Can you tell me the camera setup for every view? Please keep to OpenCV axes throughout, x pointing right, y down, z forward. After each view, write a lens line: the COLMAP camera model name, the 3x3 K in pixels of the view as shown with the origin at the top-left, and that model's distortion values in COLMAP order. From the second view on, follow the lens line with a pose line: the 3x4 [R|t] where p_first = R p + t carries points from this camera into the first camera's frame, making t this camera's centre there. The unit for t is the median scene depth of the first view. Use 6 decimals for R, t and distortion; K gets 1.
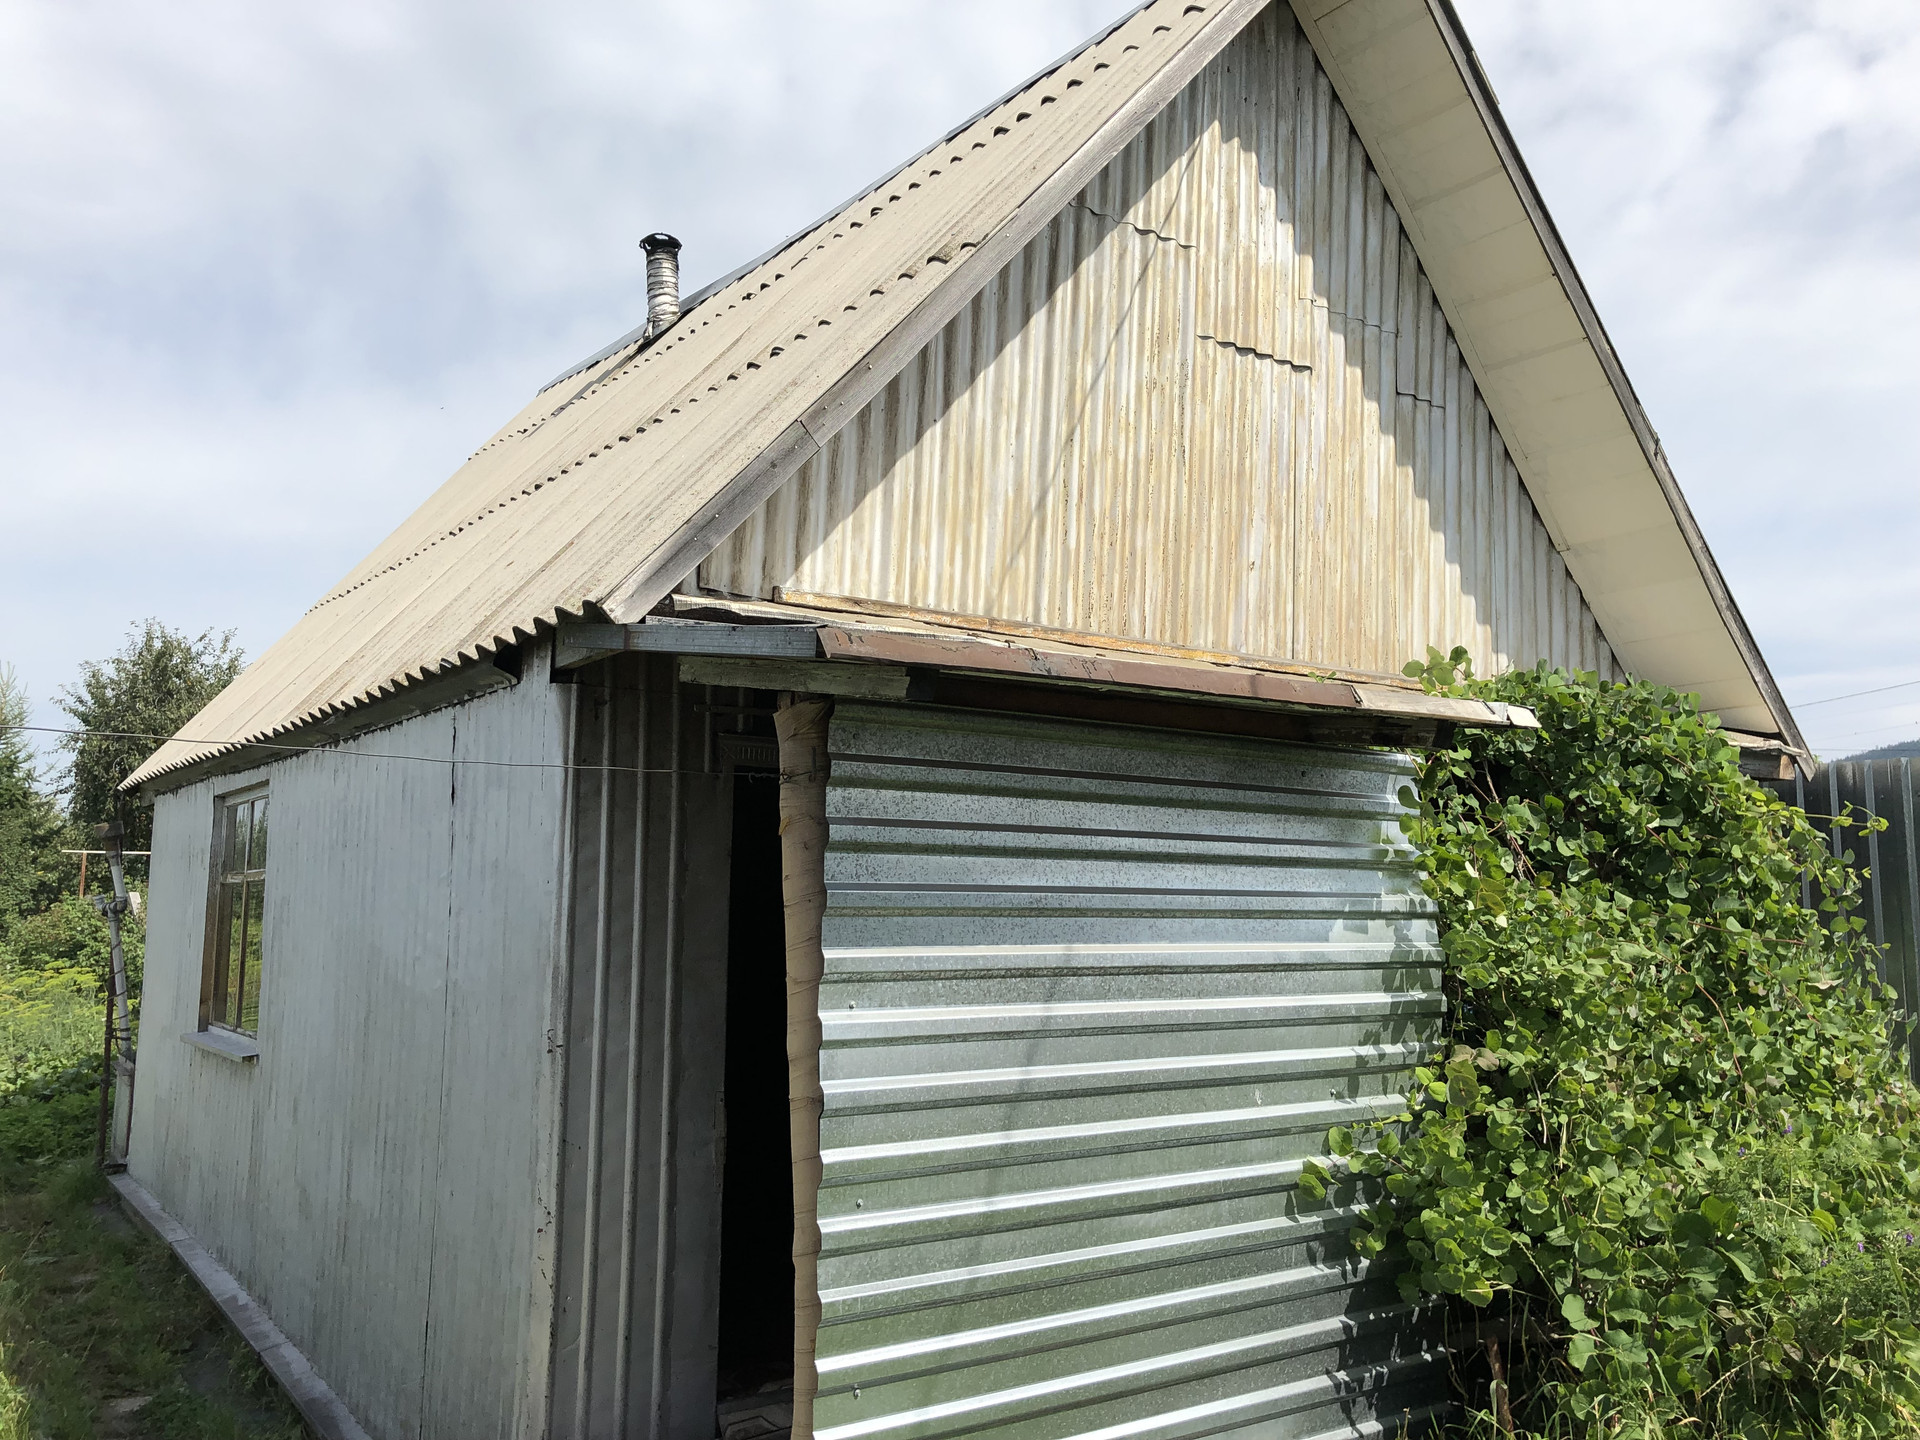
lens RADIAL K [[1563.1, 0, 959.3], [0, 1563.1, 712.7], [0, 0, 1]] dist [0.014193, 0.012007]
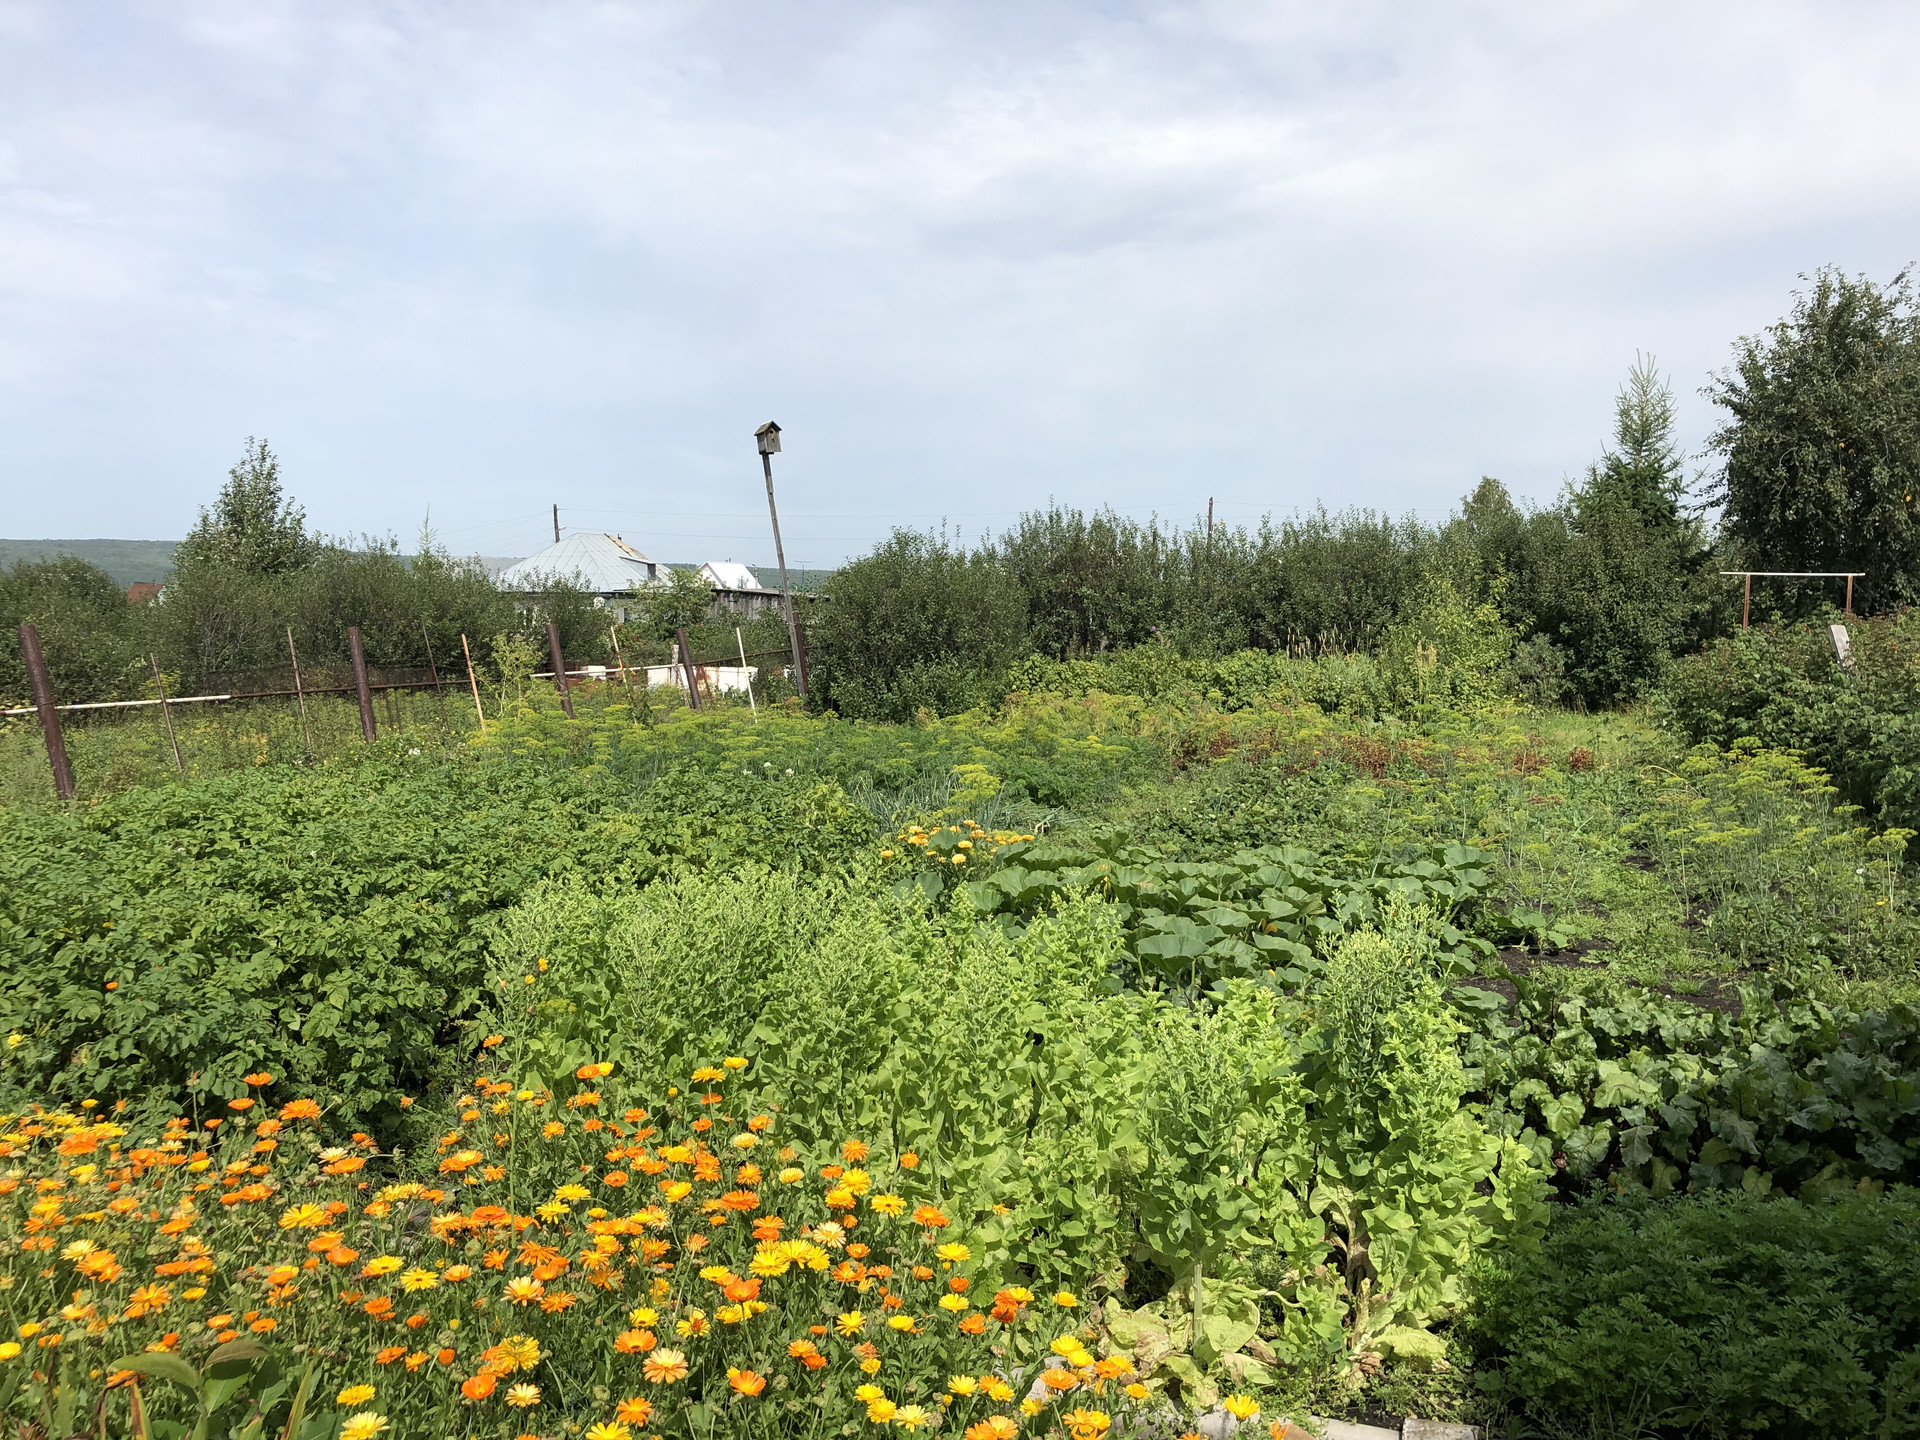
lens RADIAL K [[1563.1, 0, 958.7], [0, 1563.1, 714.3], [0, 0, 1]] dist [0.014193, 0.012007]
pose [[0.578752, 0.055925, -0.813584, -0.127524], [0.081253, 0.988727, 0.125765, 0.024158], [0.811445, -0.138893, 0.567684, 0.202581]]
